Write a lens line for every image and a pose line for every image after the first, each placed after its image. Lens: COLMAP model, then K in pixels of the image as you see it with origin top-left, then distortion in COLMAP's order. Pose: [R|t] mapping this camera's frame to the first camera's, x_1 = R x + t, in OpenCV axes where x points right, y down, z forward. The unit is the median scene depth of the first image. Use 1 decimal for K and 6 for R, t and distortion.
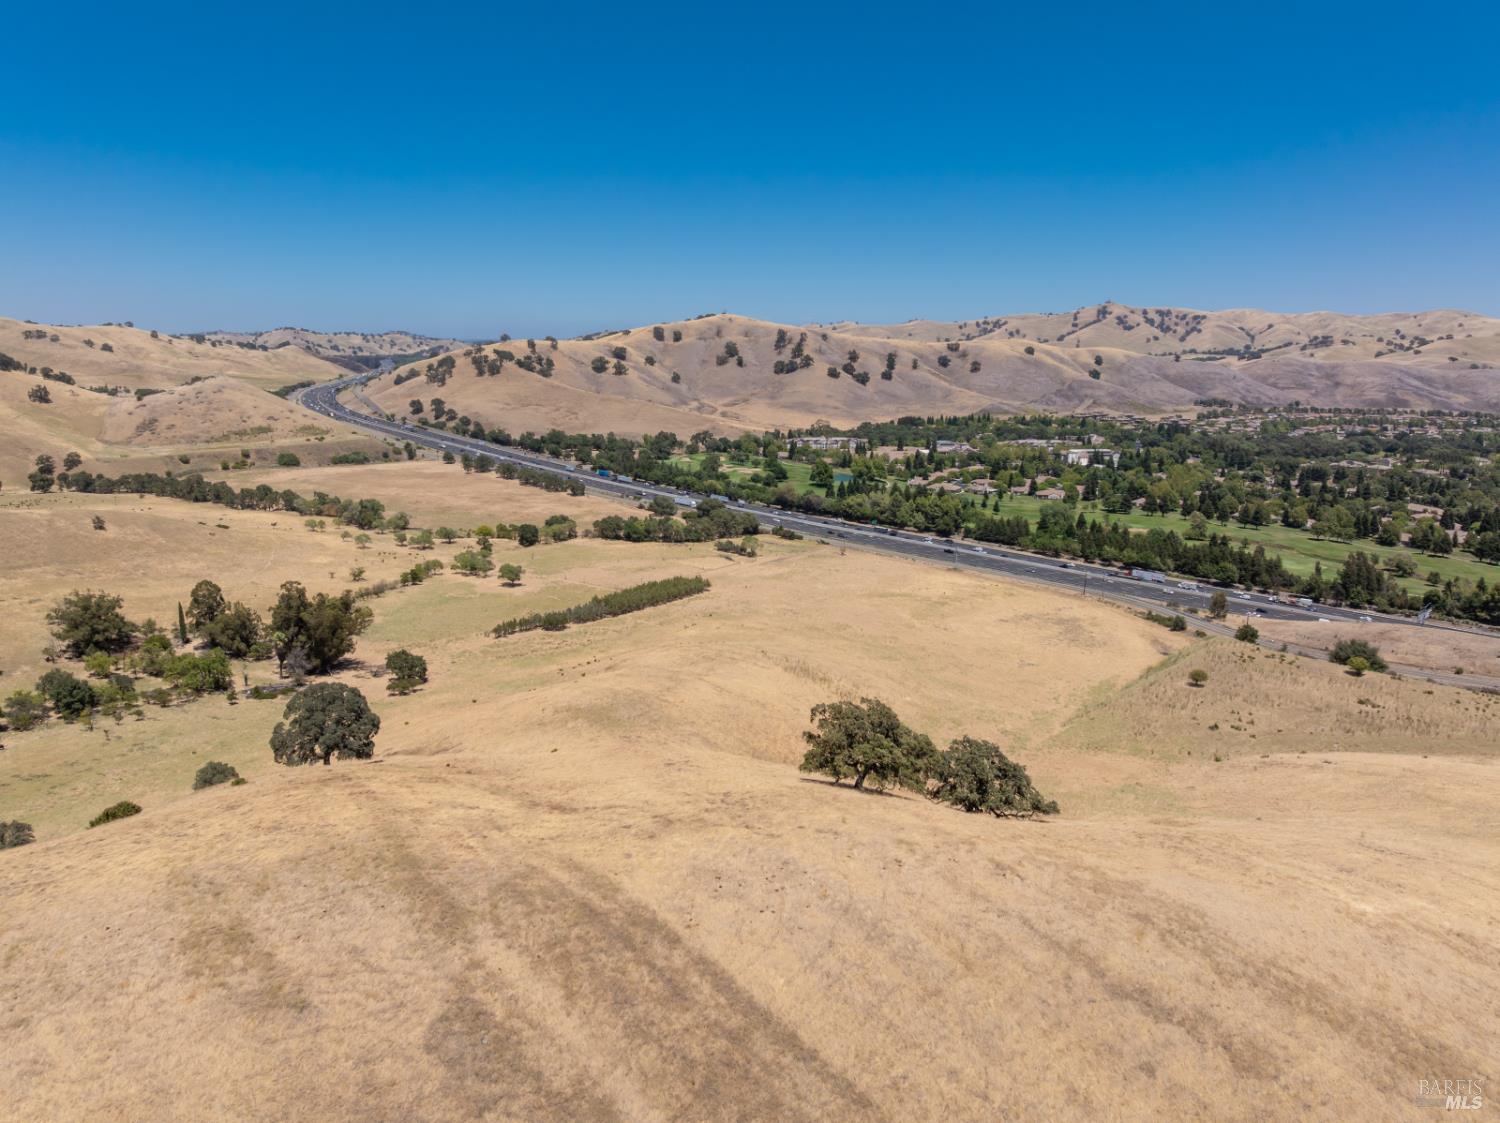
lens RADIAL K [[1054.4, 0, 756.5], [0, 1054.4, 555.9], [0, 0, 1]] dist [-0.044993, 0.014057]
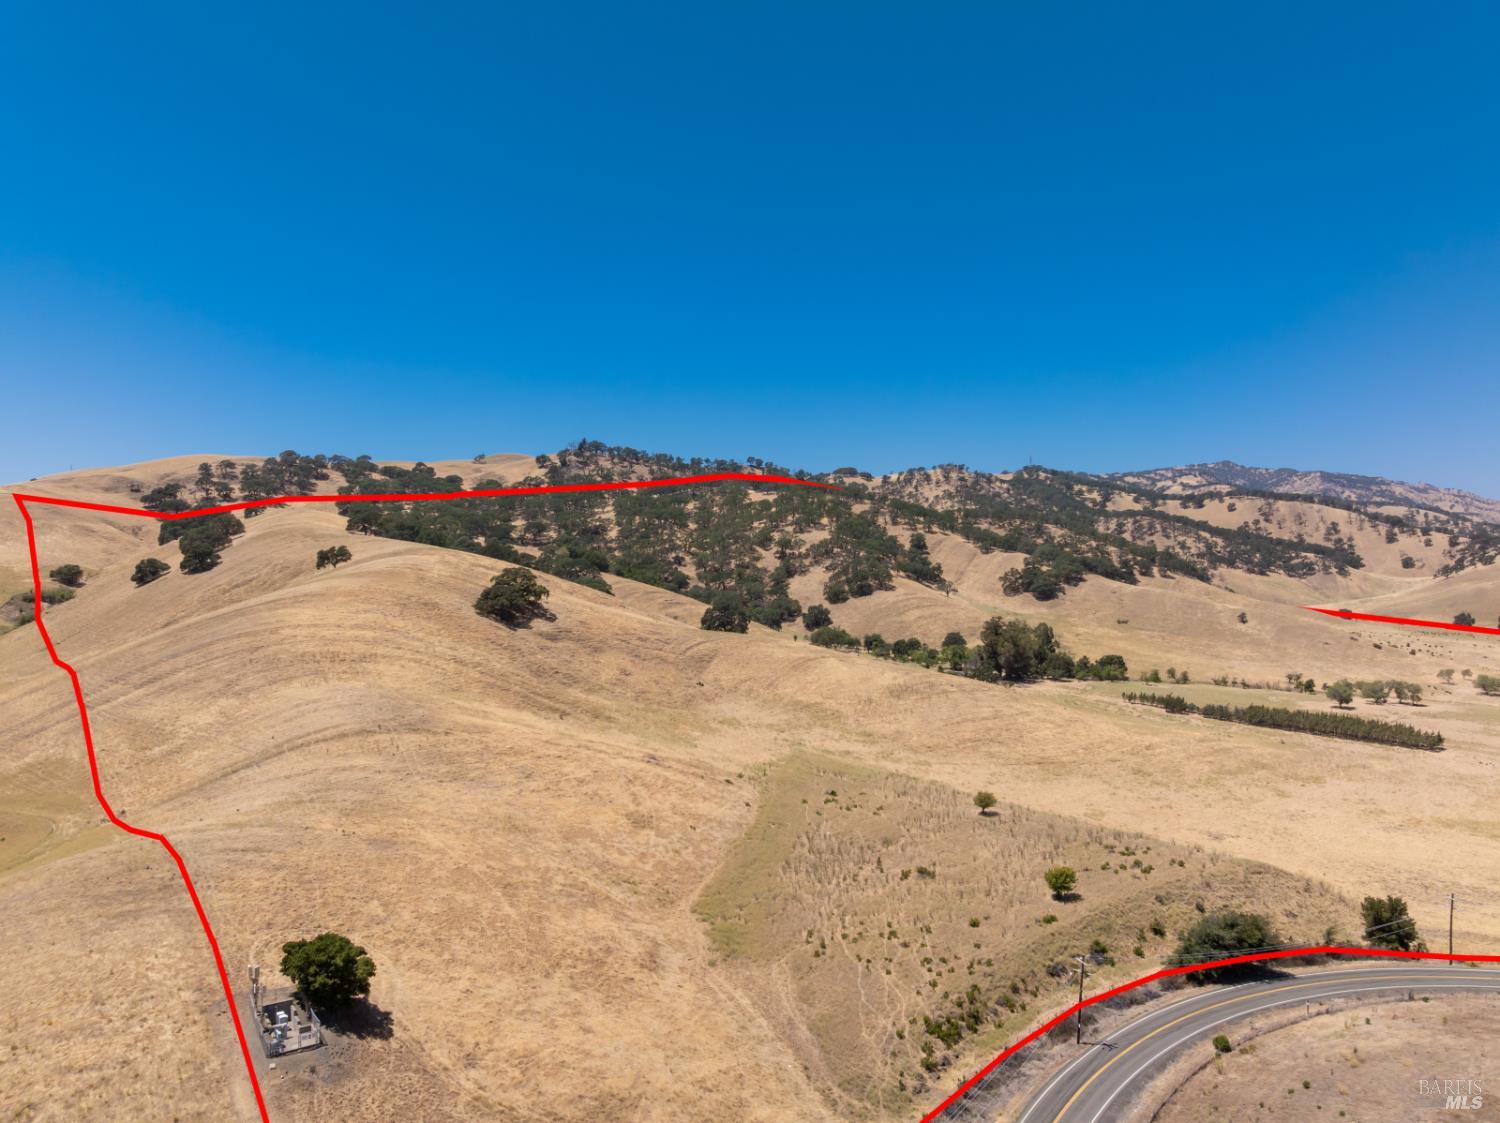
lens RADIAL K [[1054.4, 0, 753.6], [0, 1054.4, 550.7], [0, 0, 1]] dist [-0.044993, 0.014057]
pose [[-0.181687, -0.000285, -0.983356, 0.378539], [-0.204537, 0.978140, 0.037507, -0.018026], [0.961850, 0.207947, -0.177773, 0.293692]]
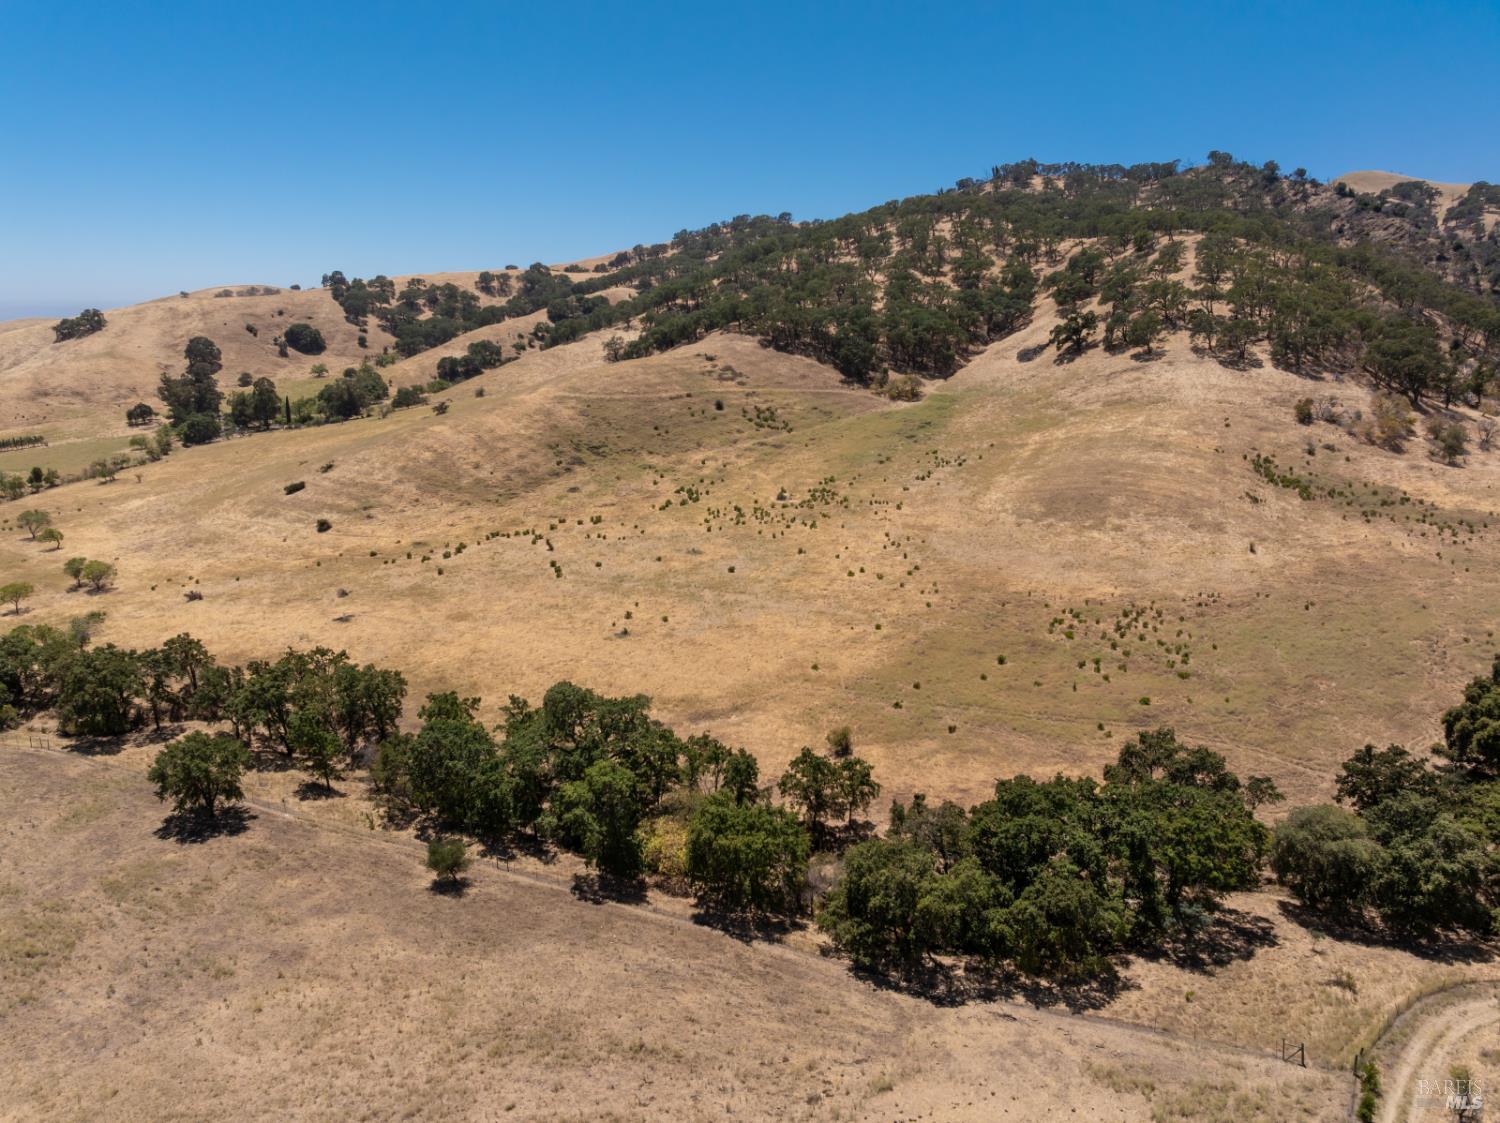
lens RADIAL K [[1054.4, 0, 751.8], [0, 1054.4, 553.9], [0, 0, 1]] dist [-0.044993, 0.014057]
pose [[-0.999913, -0.000182, -0.013205, -0.401927], [-0.005752, 0.906097, 0.423031, -0.121737], [0.011888, 0.423071, -0.906019, 0.818542]]
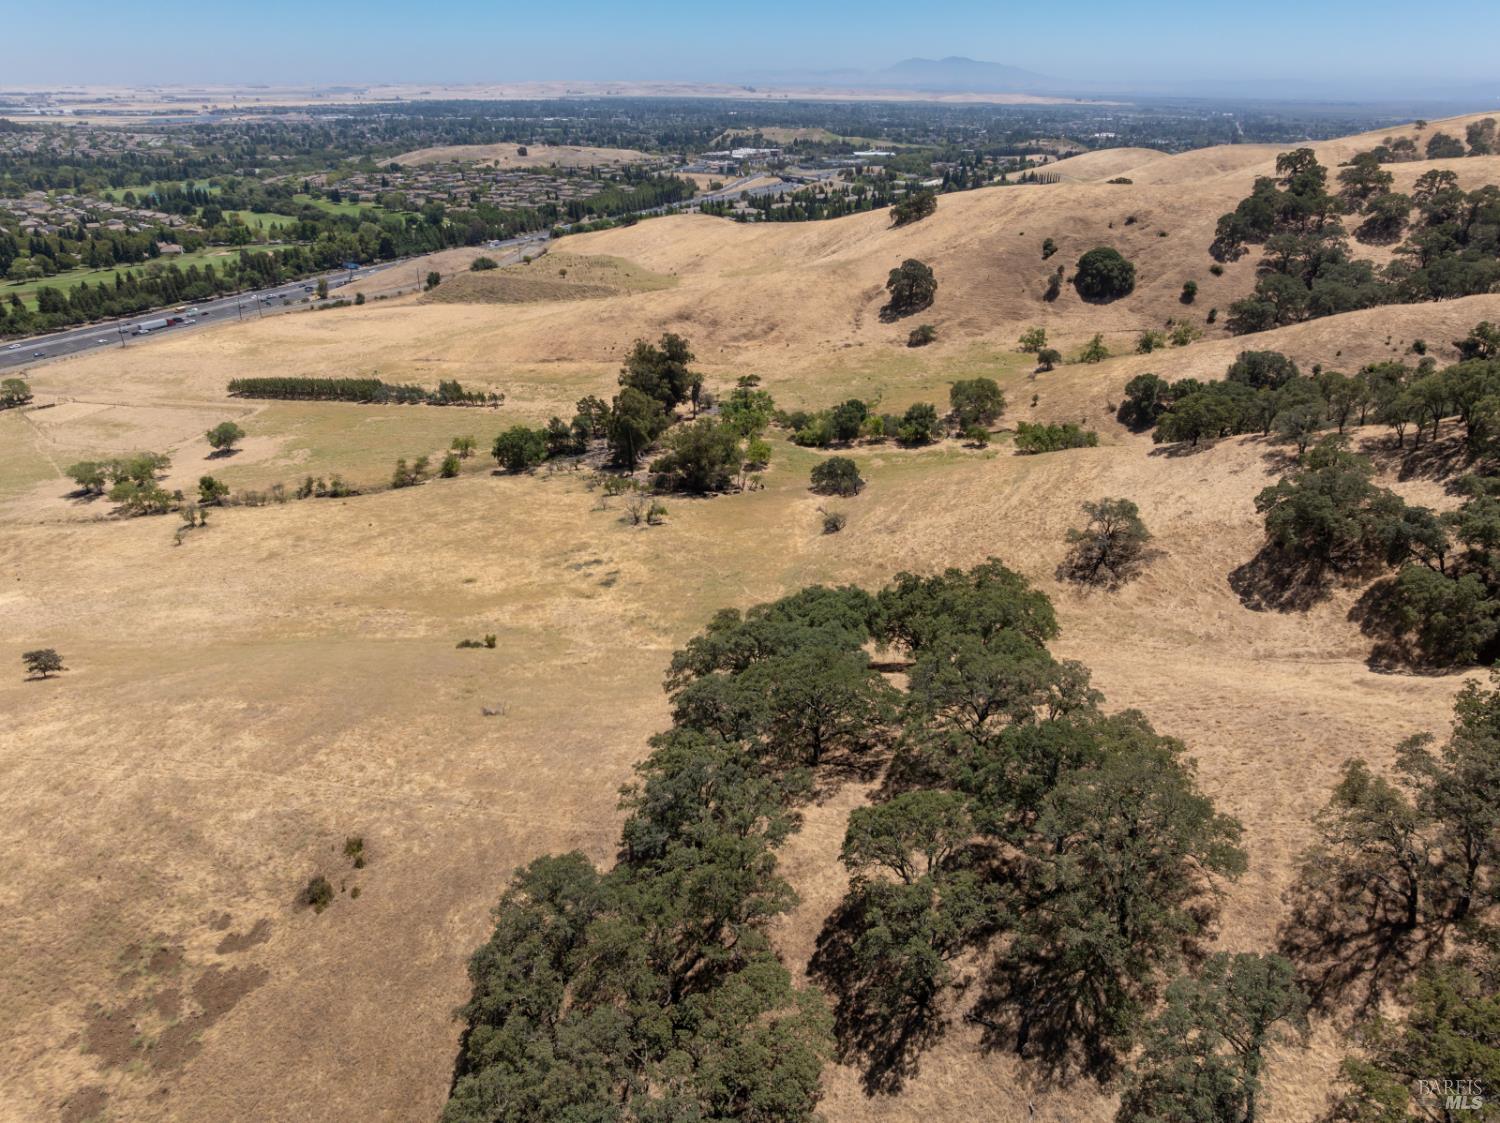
lens RADIAL K [[1054.4, 0, 753.0], [0, 1054.4, 554.5], [0, 0, 1]] dist [-0.044993, 0.014057]
pose [[-0.346570, -0.392945, 0.851753, -0.479727], [0.186363, 0.861084, 0.473079, -0.088755], [-0.919325, 0.322690, -0.225195, 0.400999]]
